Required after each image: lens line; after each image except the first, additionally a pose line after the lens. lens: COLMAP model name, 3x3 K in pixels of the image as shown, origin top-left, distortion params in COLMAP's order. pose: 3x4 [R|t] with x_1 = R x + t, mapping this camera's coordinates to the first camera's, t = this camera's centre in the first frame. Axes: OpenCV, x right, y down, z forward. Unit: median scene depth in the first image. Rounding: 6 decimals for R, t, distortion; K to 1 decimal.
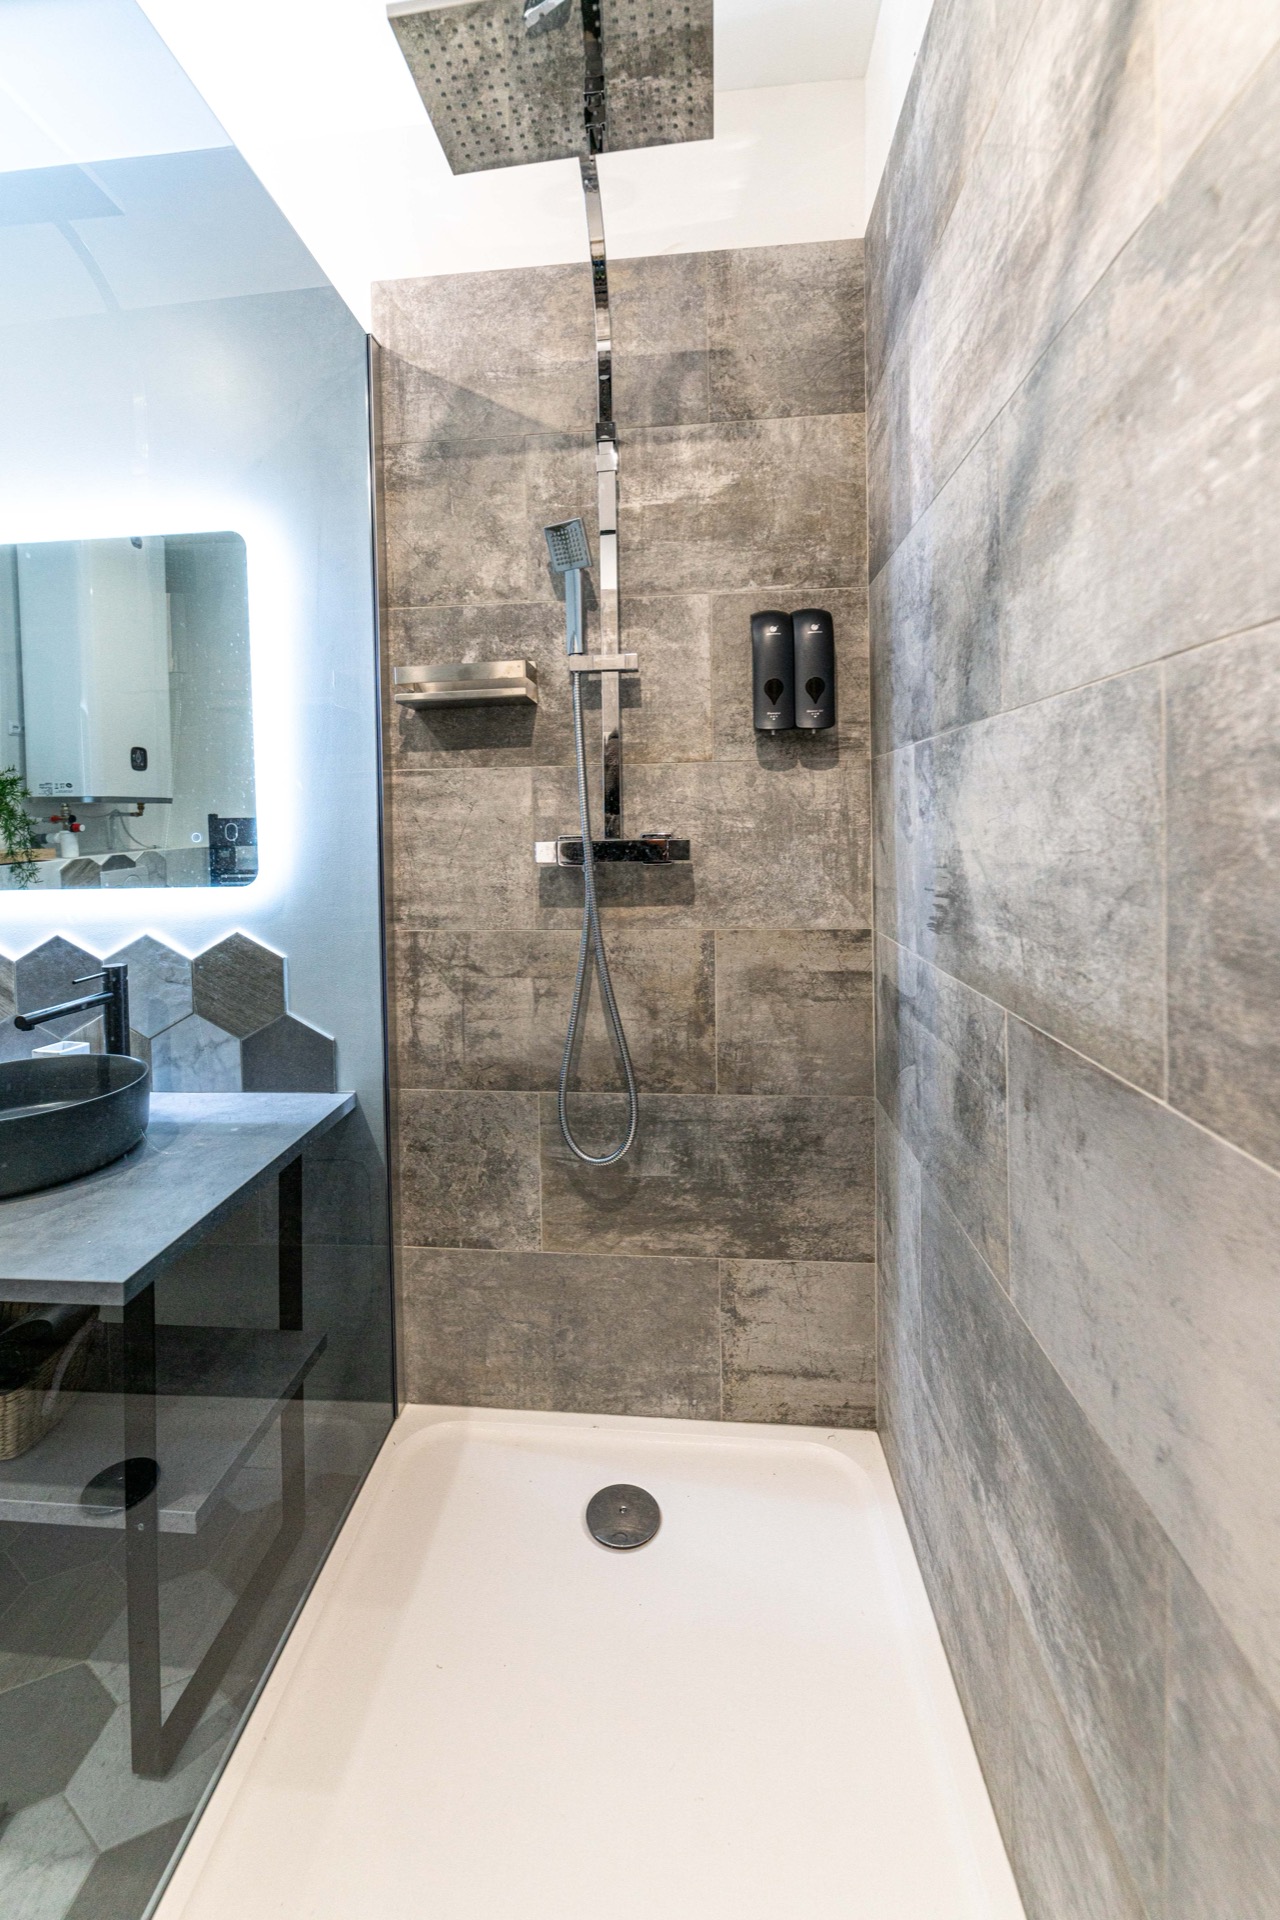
lens RADIAL K [[815.2, 0, 597.9], [0, 815.2, 846.4], [0, 0, 1]] dist [0.004306, -0.002322]
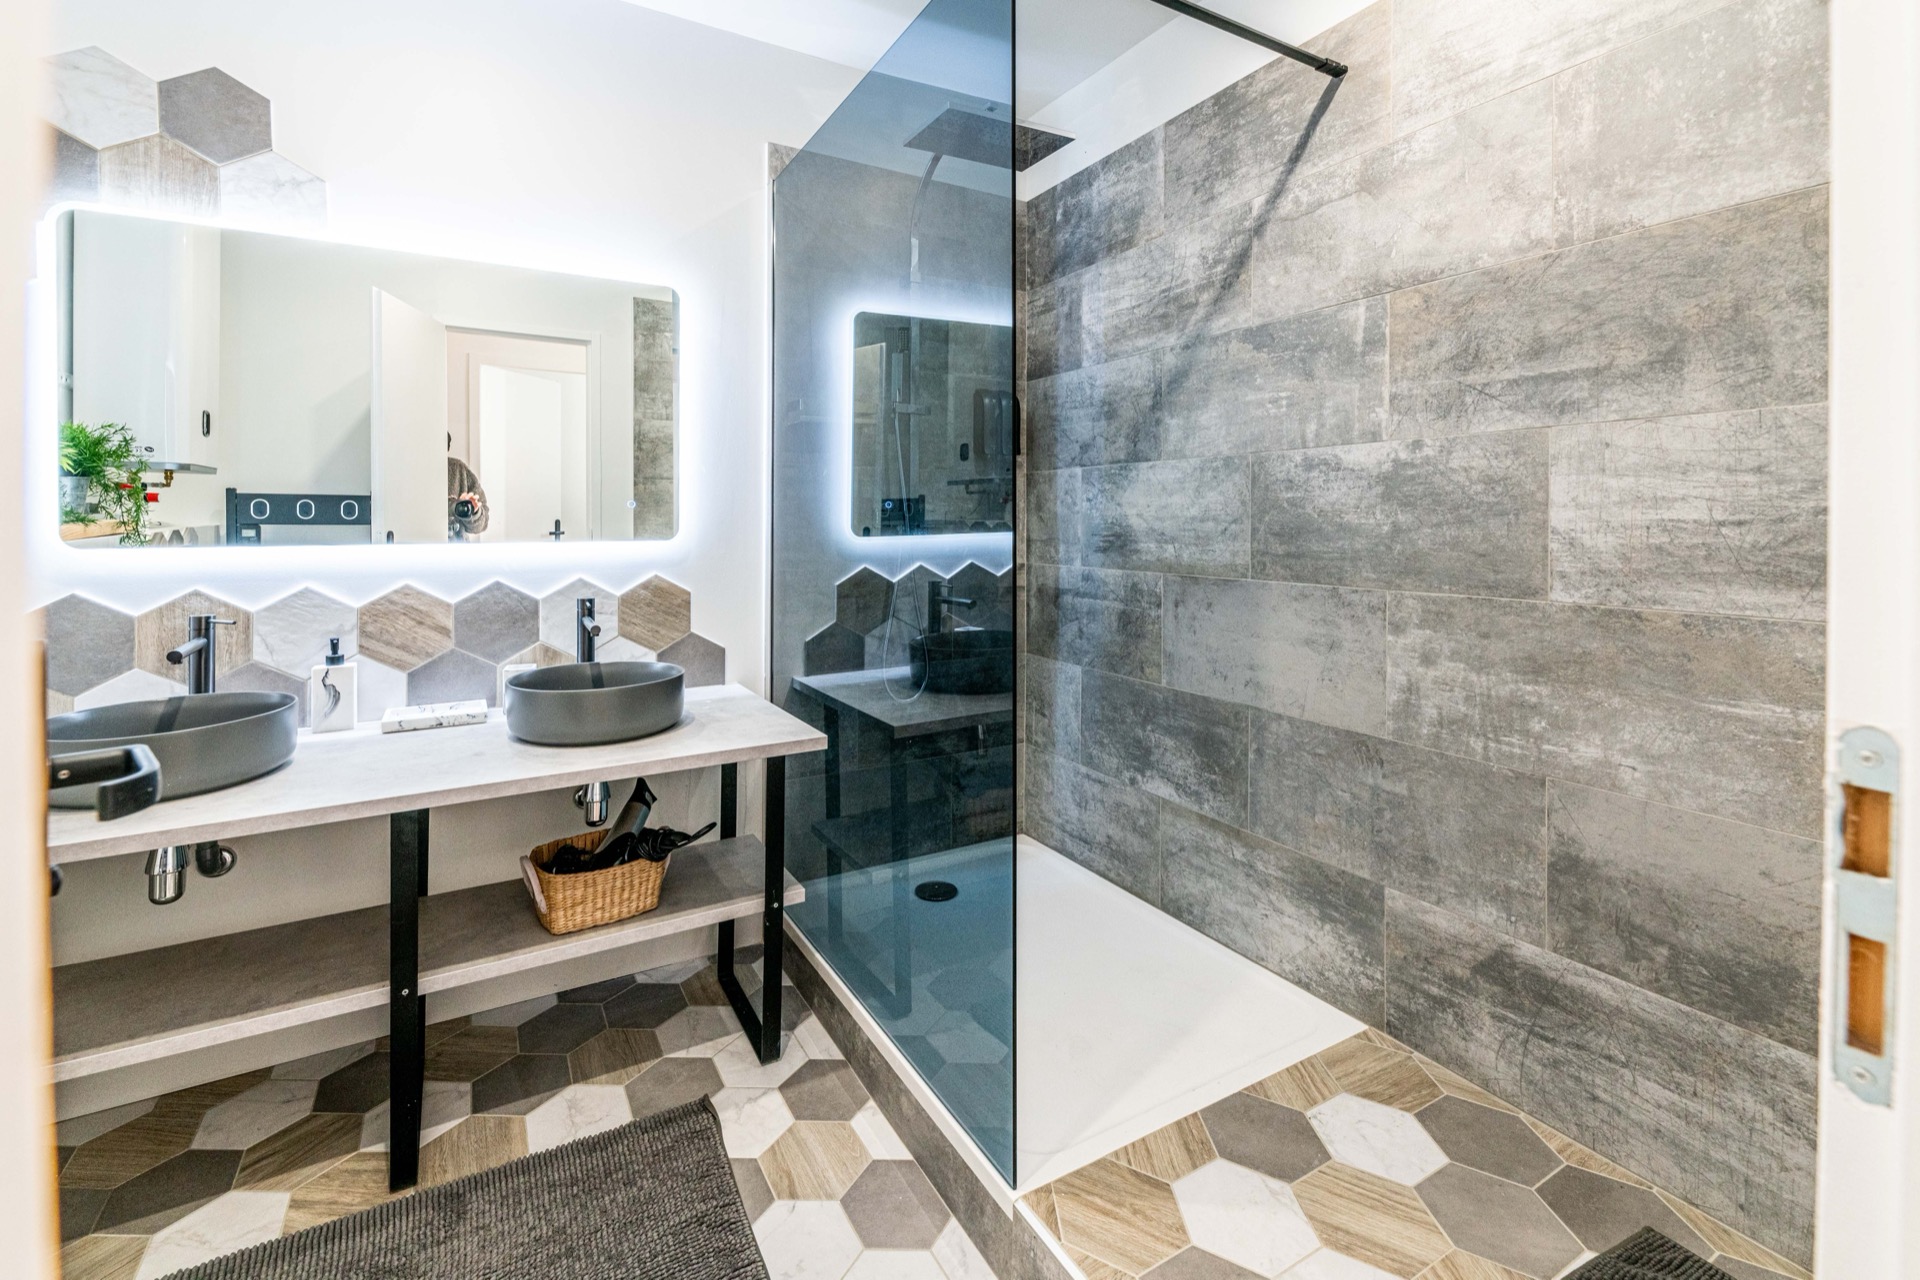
lens RADIAL K [[815.2, 0, 911.6], [0, 815.2, 533.7], [0, 0, 1]] dist [0.004306, -0.002322]
pose [[0.828843, 0.009500, 0.559401, -1.336965], [0.000459, 0.999844, -0.017660, 0.097205], [-0.559481, 0.014893, 0.828709, -0.592774]]
